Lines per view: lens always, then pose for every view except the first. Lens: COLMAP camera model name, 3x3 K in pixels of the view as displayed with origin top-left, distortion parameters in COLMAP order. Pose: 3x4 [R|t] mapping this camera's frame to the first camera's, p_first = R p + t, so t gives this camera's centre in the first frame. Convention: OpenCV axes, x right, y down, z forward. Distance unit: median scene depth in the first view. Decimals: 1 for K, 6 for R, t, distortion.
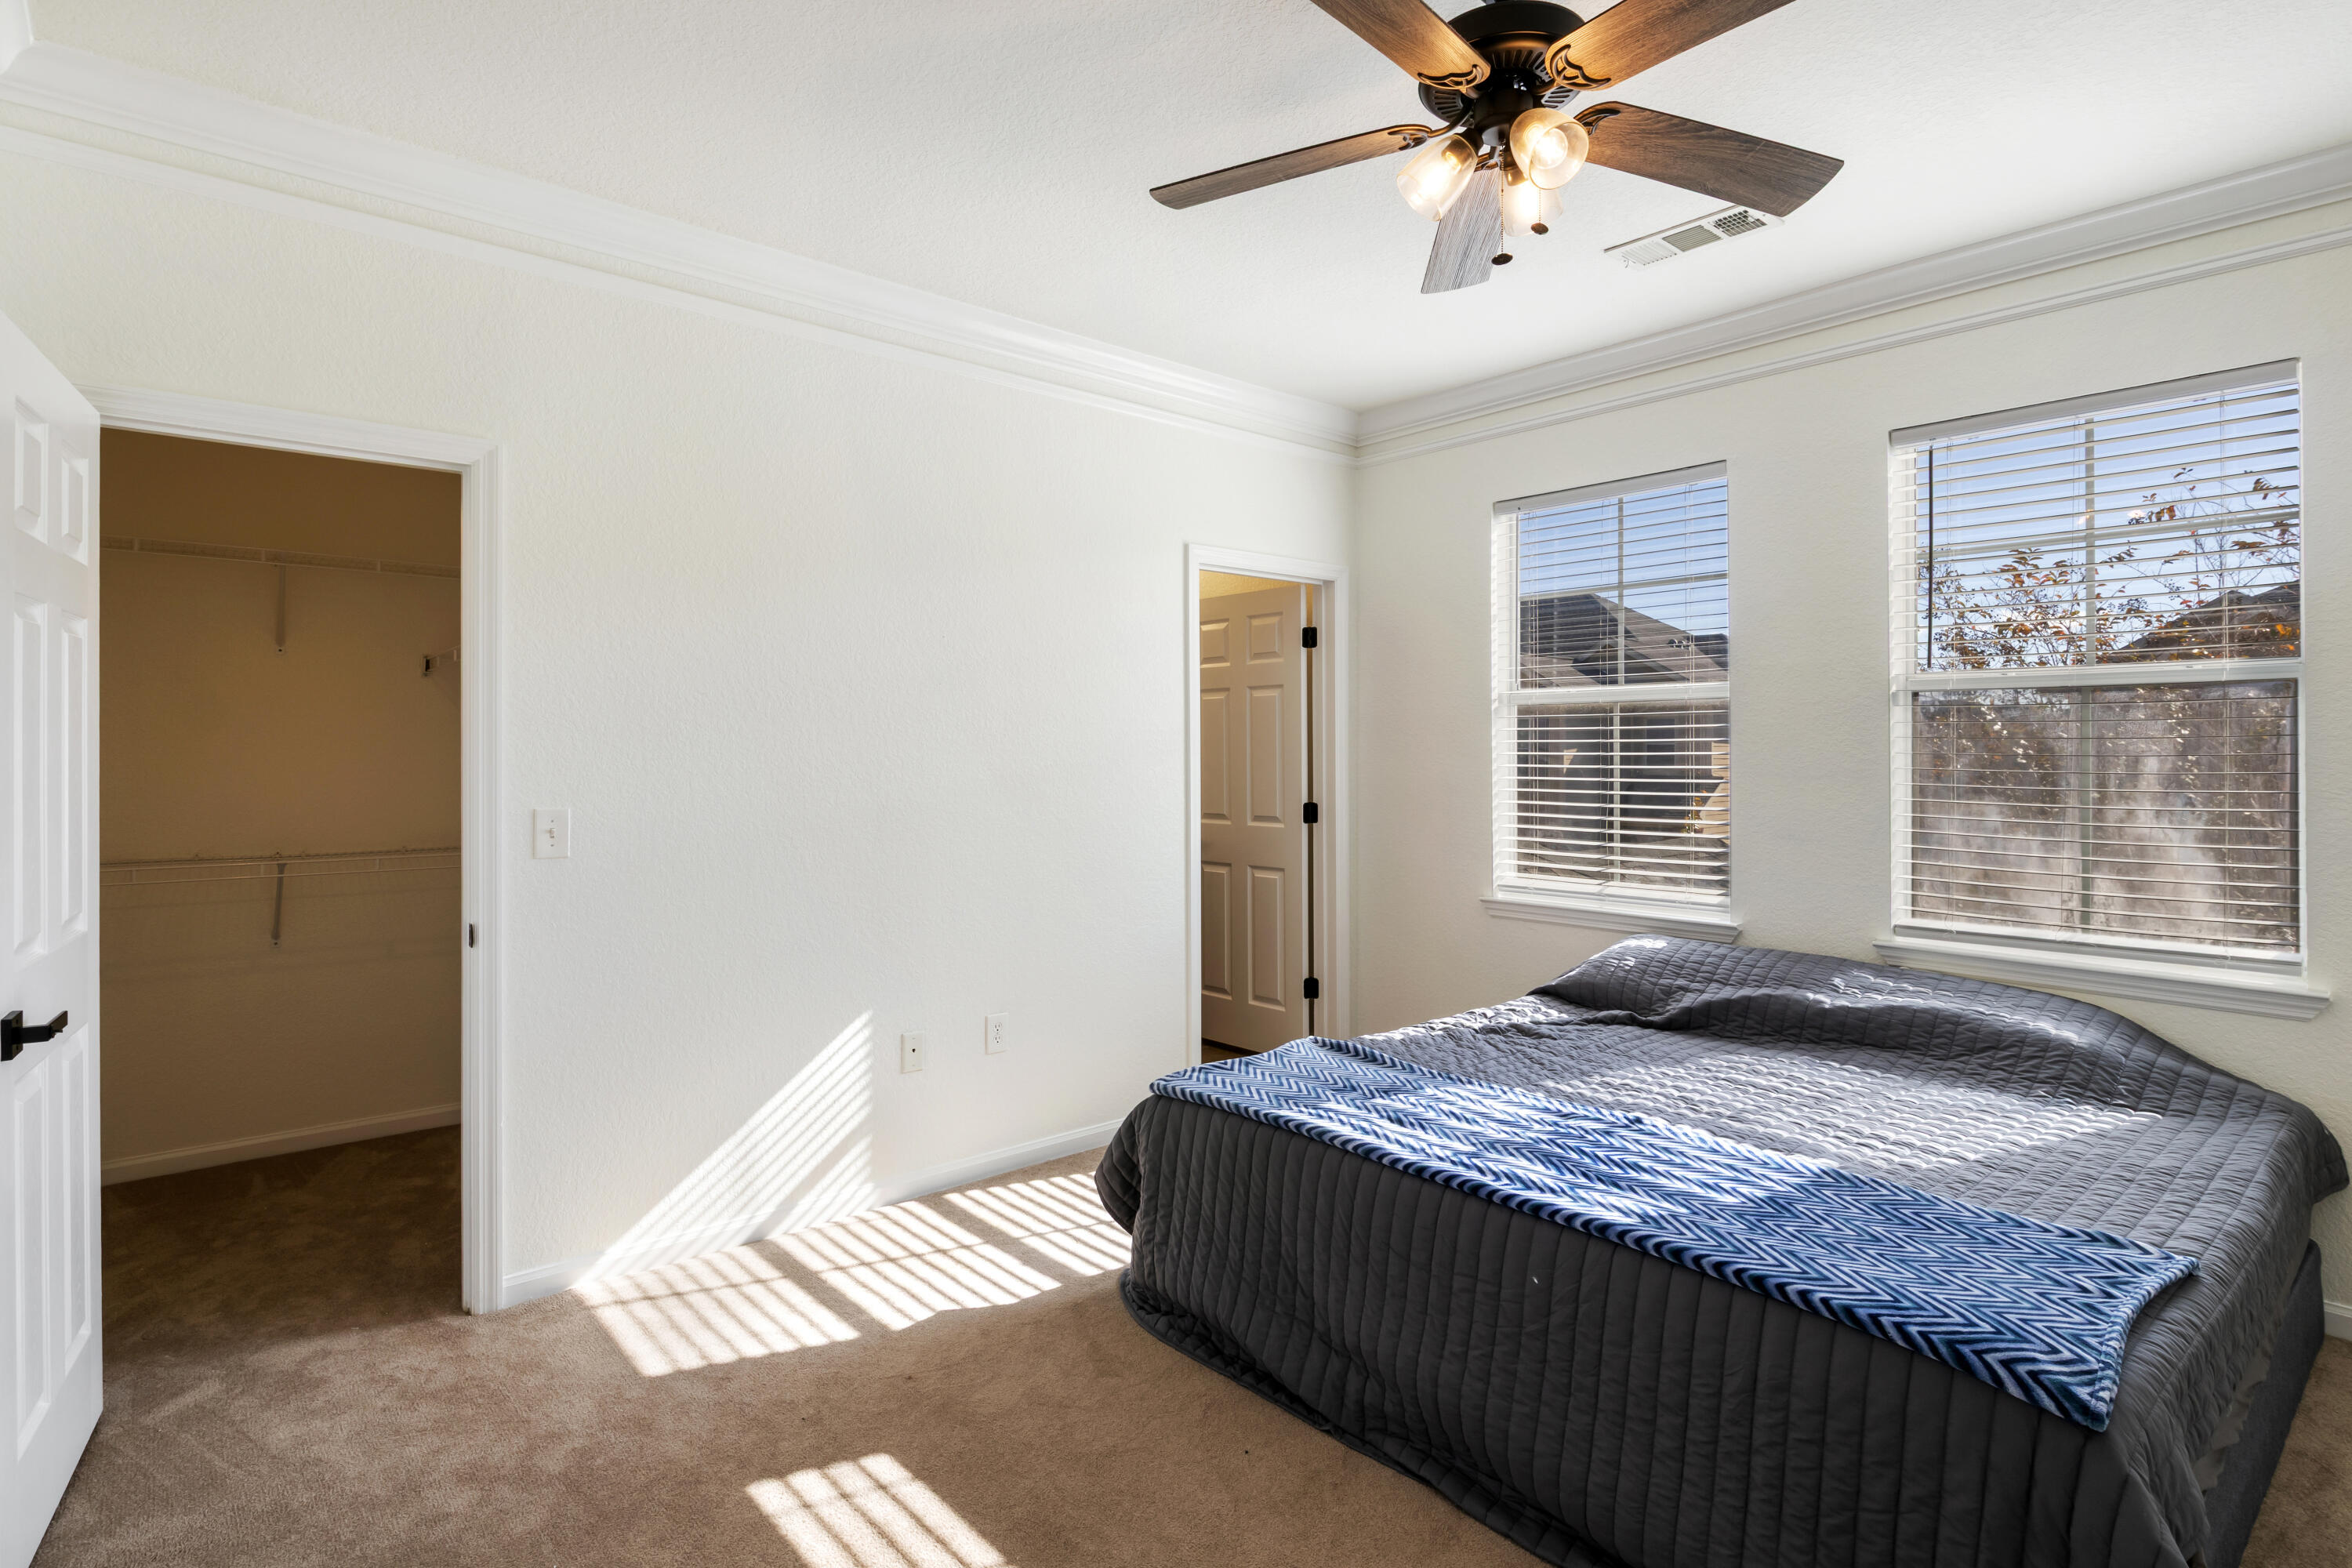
lens RADIAL K [[1193.0, 0, 1174.5], [0, 1193.0, 763.9], [0, 0, 1]] dist [-0.003499, 0.000980]
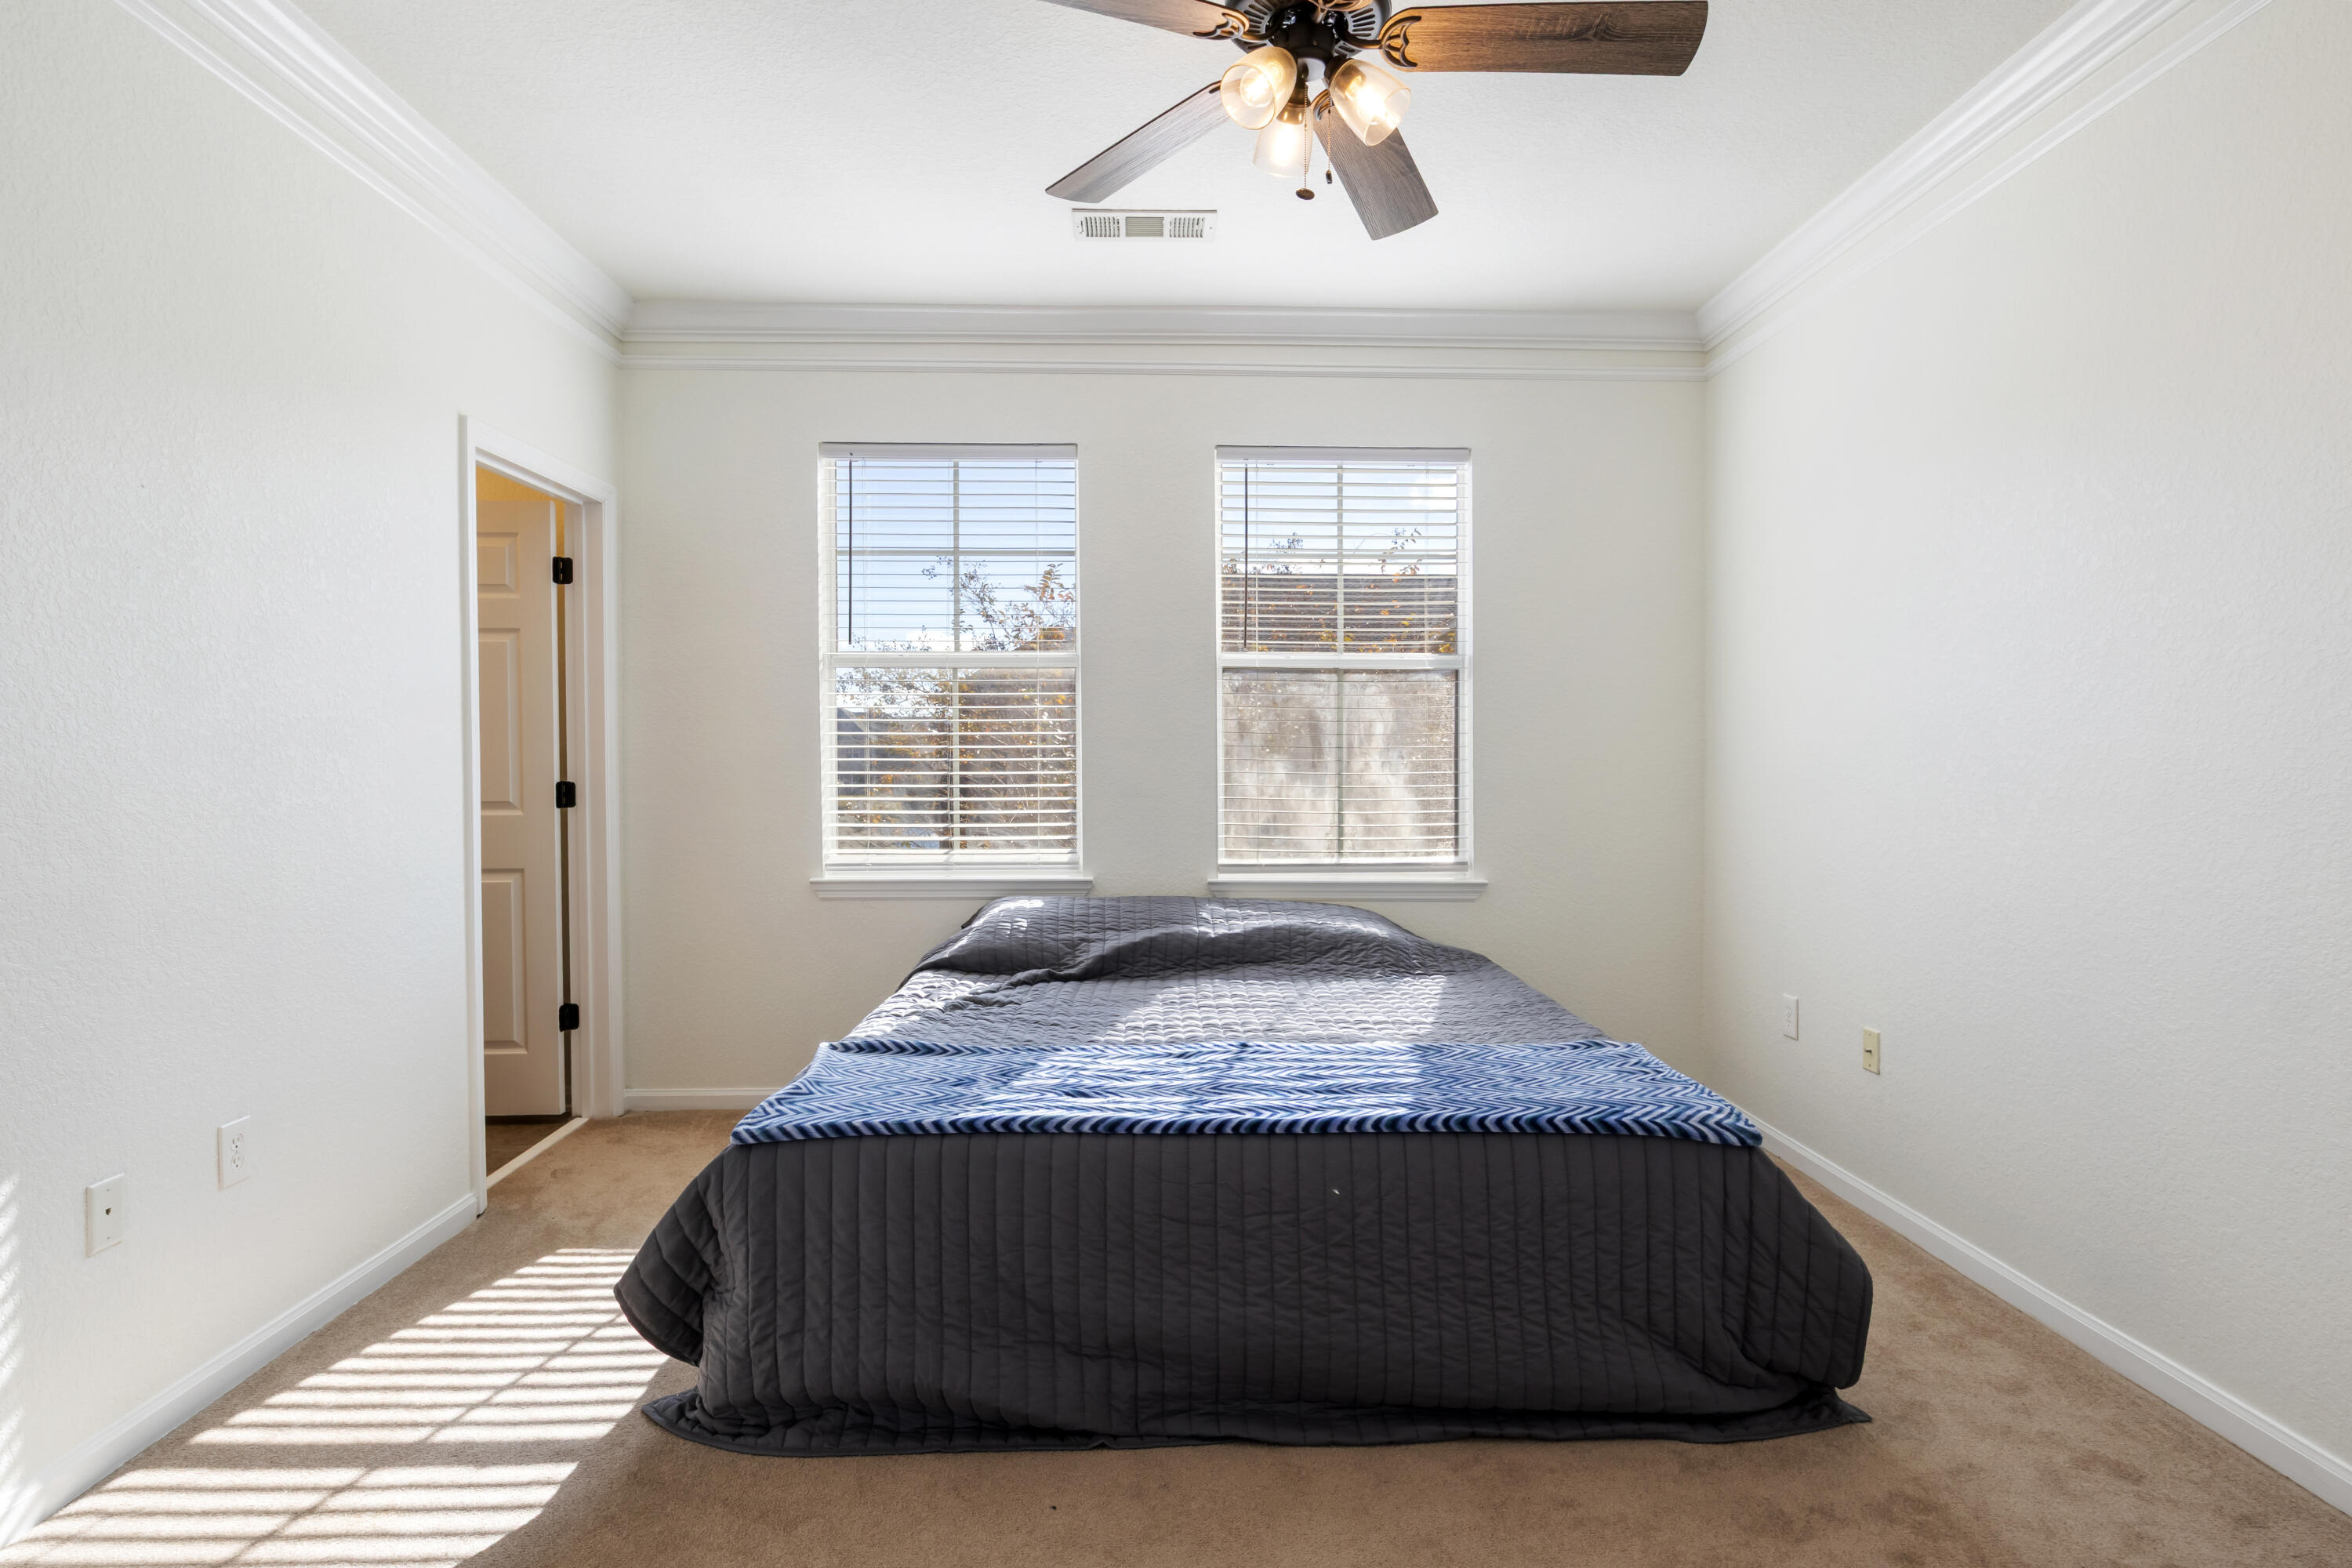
lens RADIAL K [[1228.3, 0, 1176.0], [0, 1228.3, 784.0], [0, 0, 1]] dist [-0.005178, 0.000751]
pose [[0.633287, -0.018722, 0.773691, -0.402981], [0.008572, 0.999816, 0.017177, 0.037214], [-0.773870, -0.004246, 0.633330, 0.283172]]
